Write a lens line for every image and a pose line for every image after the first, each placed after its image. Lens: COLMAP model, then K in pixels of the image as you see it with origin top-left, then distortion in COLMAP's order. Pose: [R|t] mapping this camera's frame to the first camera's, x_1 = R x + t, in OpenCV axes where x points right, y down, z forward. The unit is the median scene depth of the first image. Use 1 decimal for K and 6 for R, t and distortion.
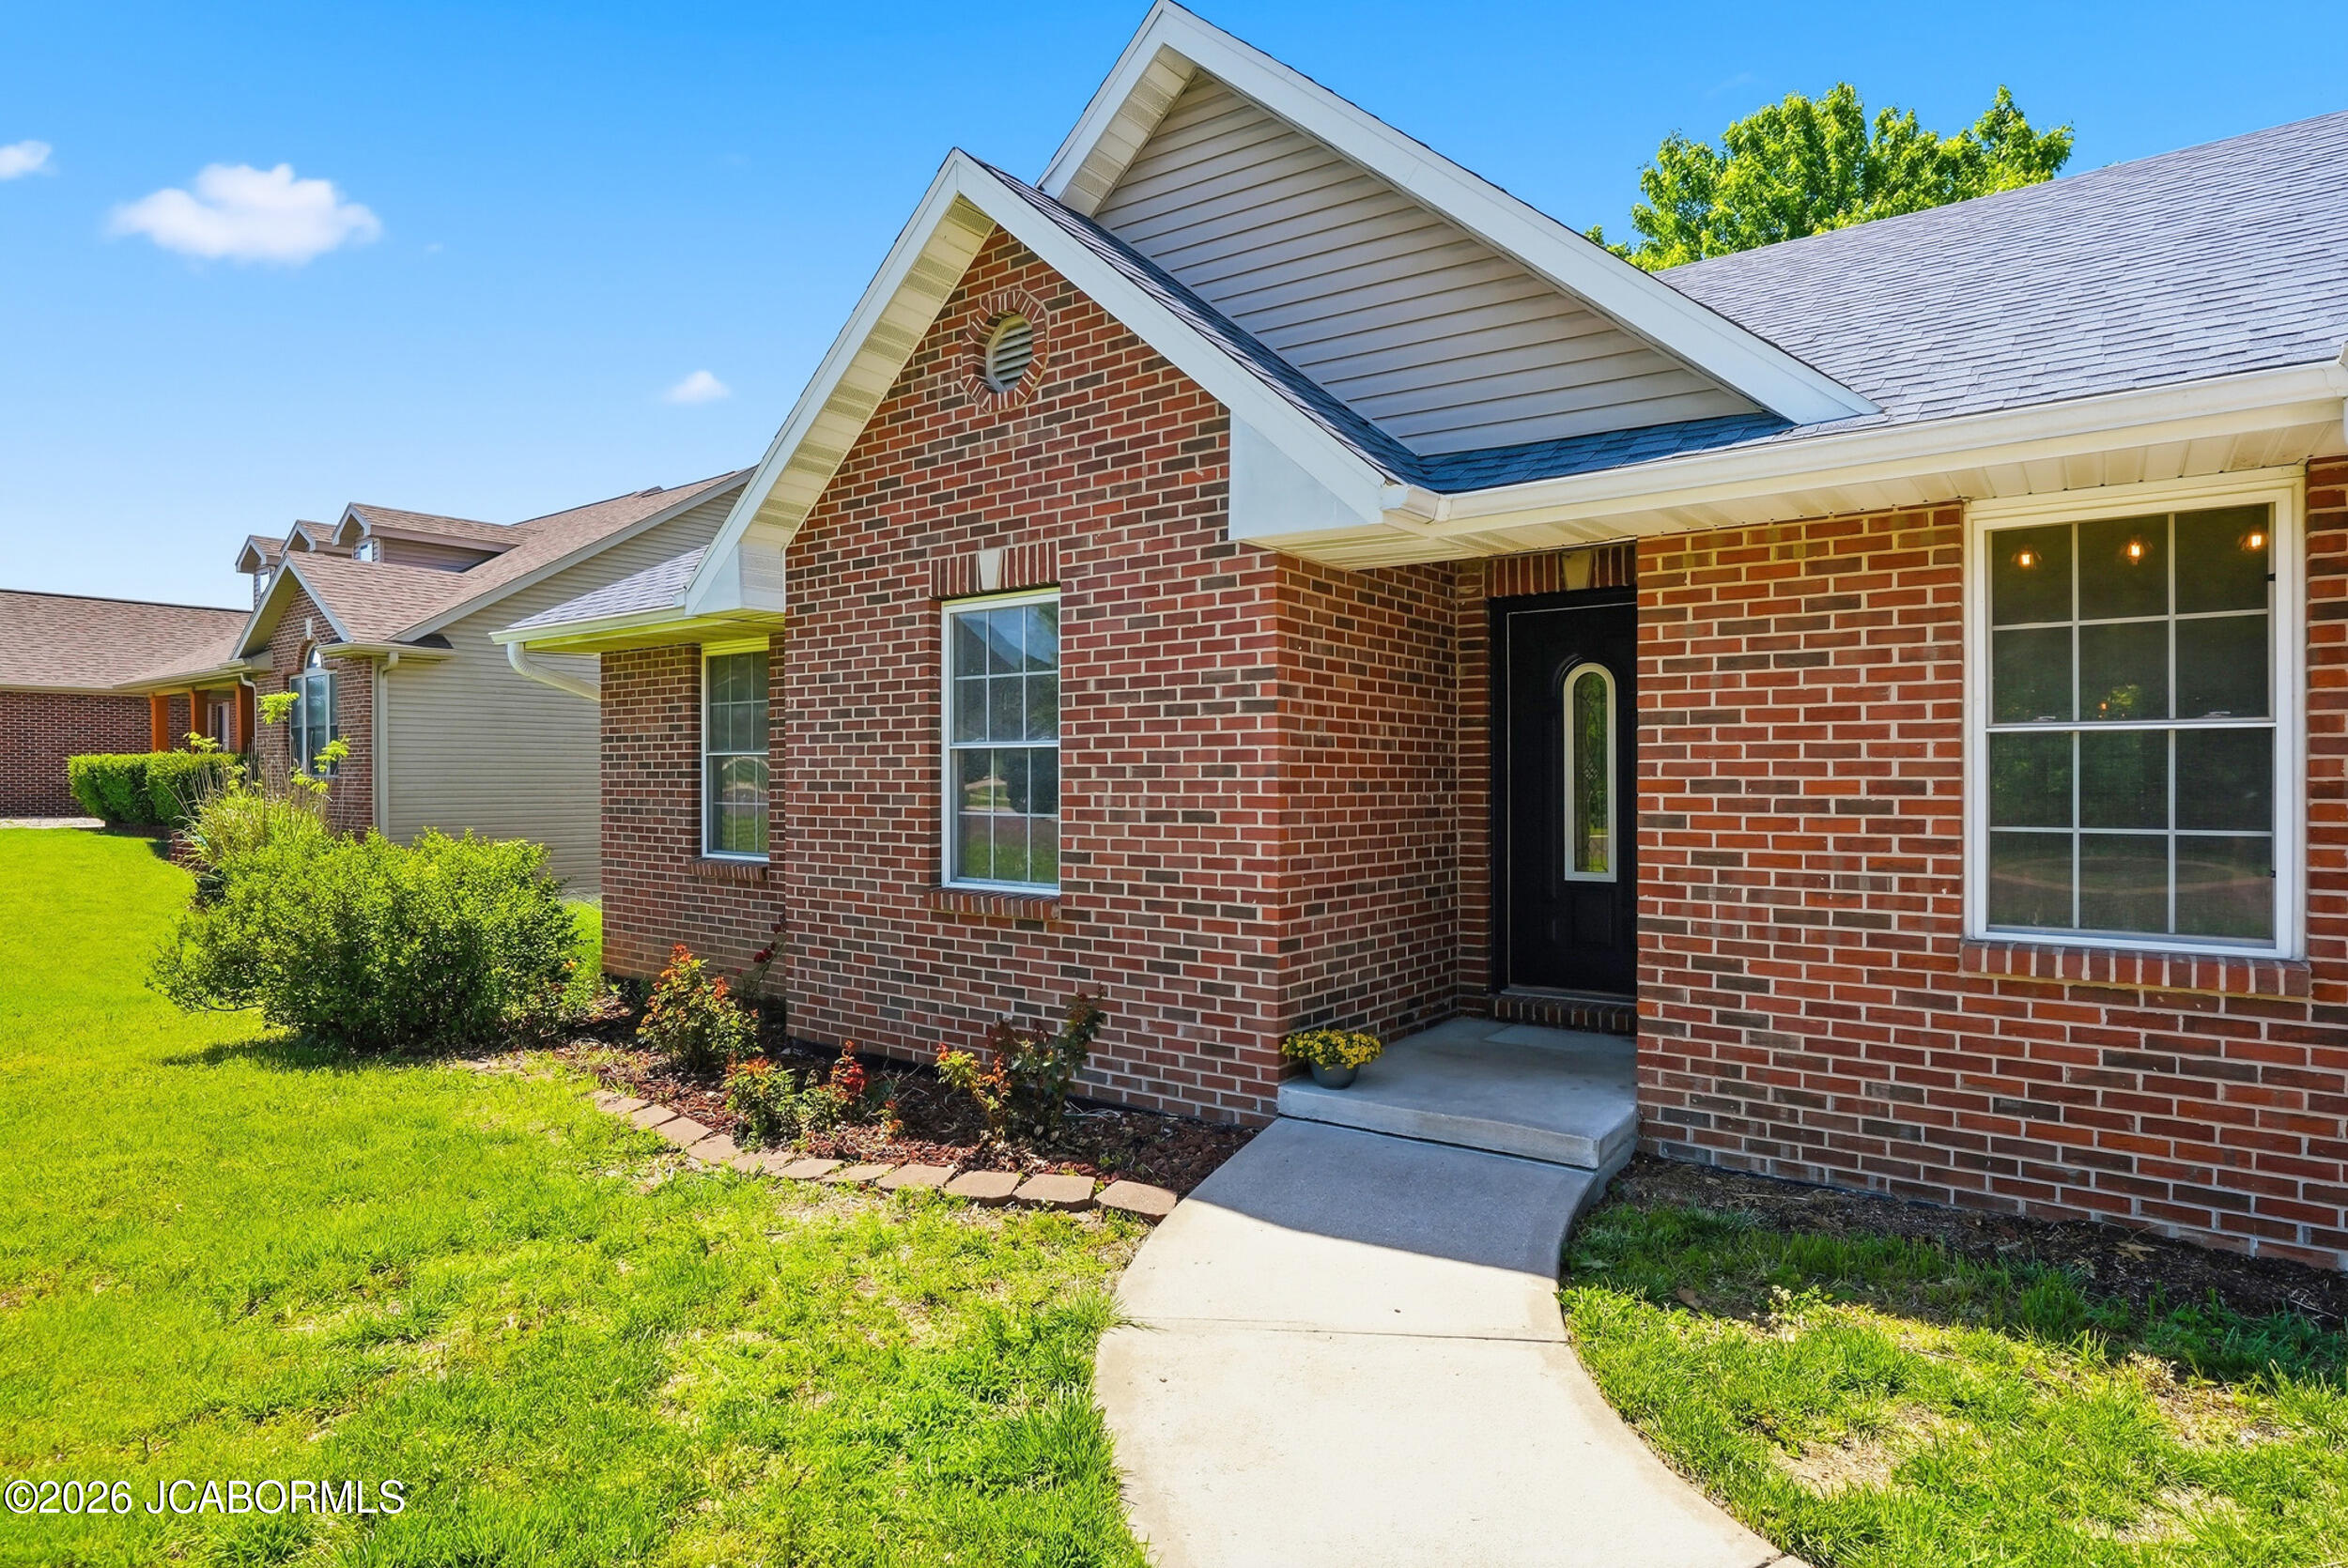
lens RADIAL K [[1230.1, 0, 1169.9], [0, 1230.1, 768.1], [0, 0, 1]] dist [-0.056533, 0.026779]
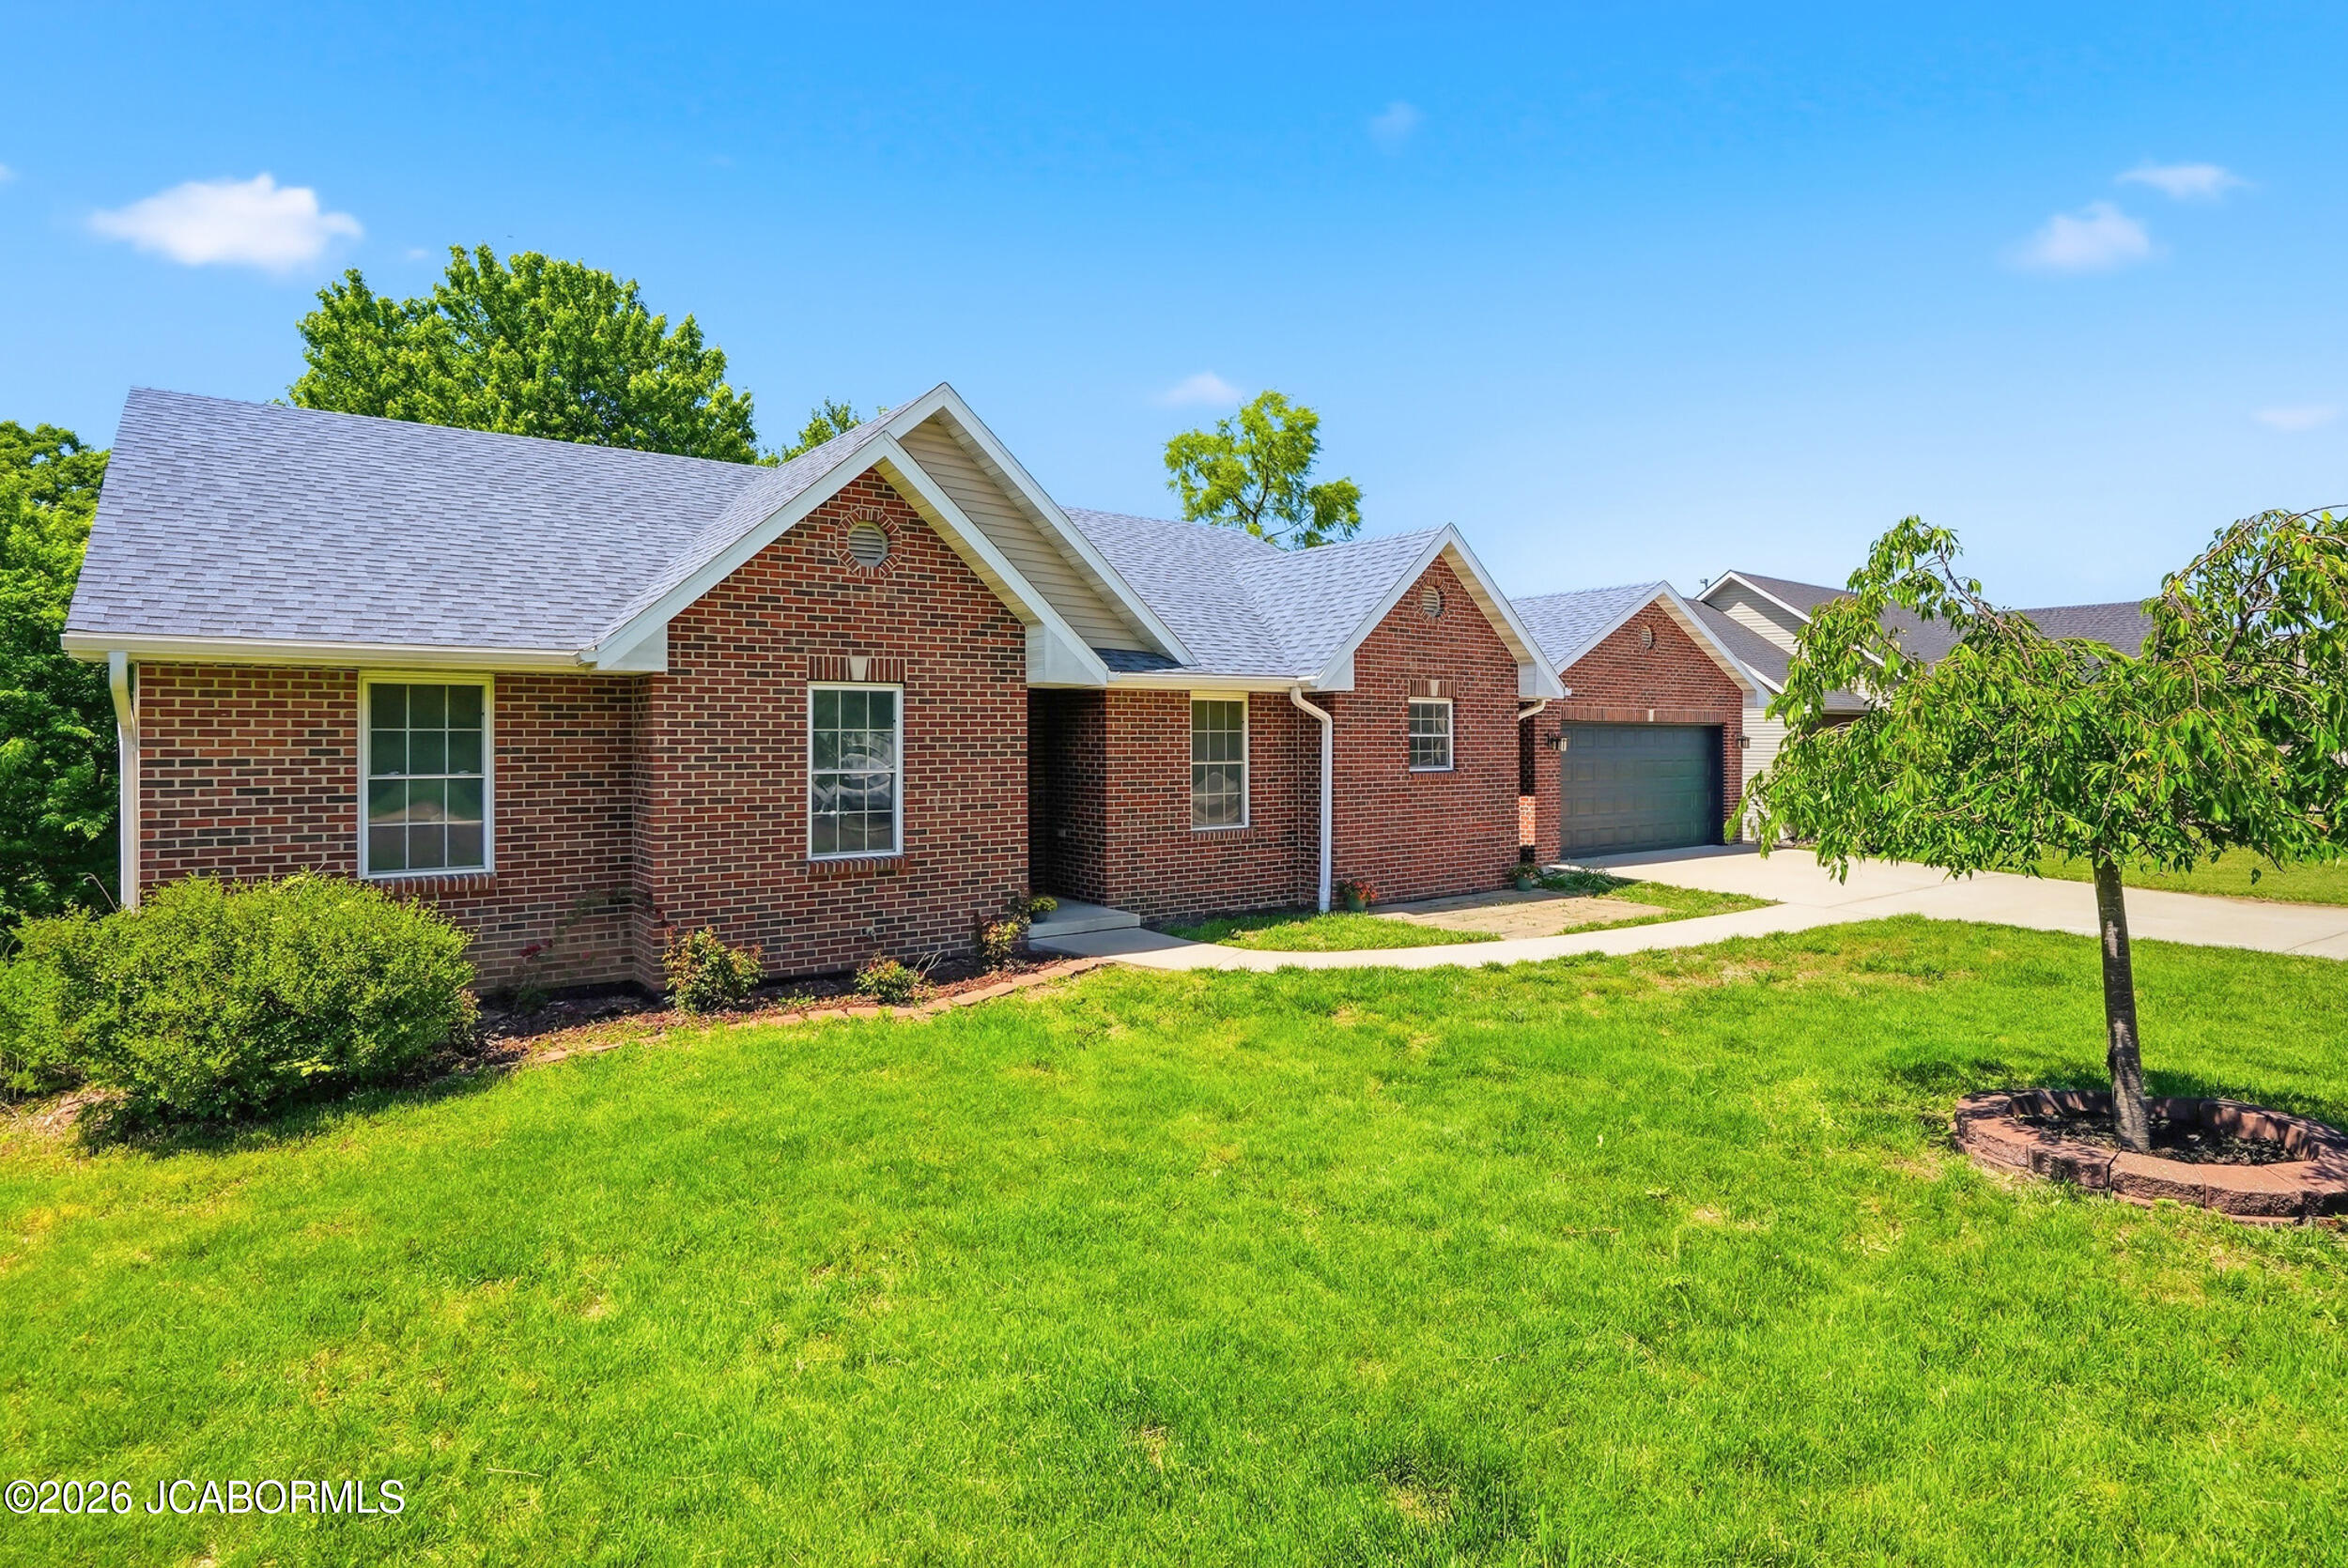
lens RADIAL K [[1191.3, 0, 1135.2], [0, 1191.3, 738.5], [0, 0, 1]] dist [-0.063570, 0.012293]
pose [[0.305932, 0.003236, 0.952048, -1.514005], [-0.002531, 0.999993, -0.002586, -0.058749], [-0.952050, -0.001618, 0.305938, 0.127540]]
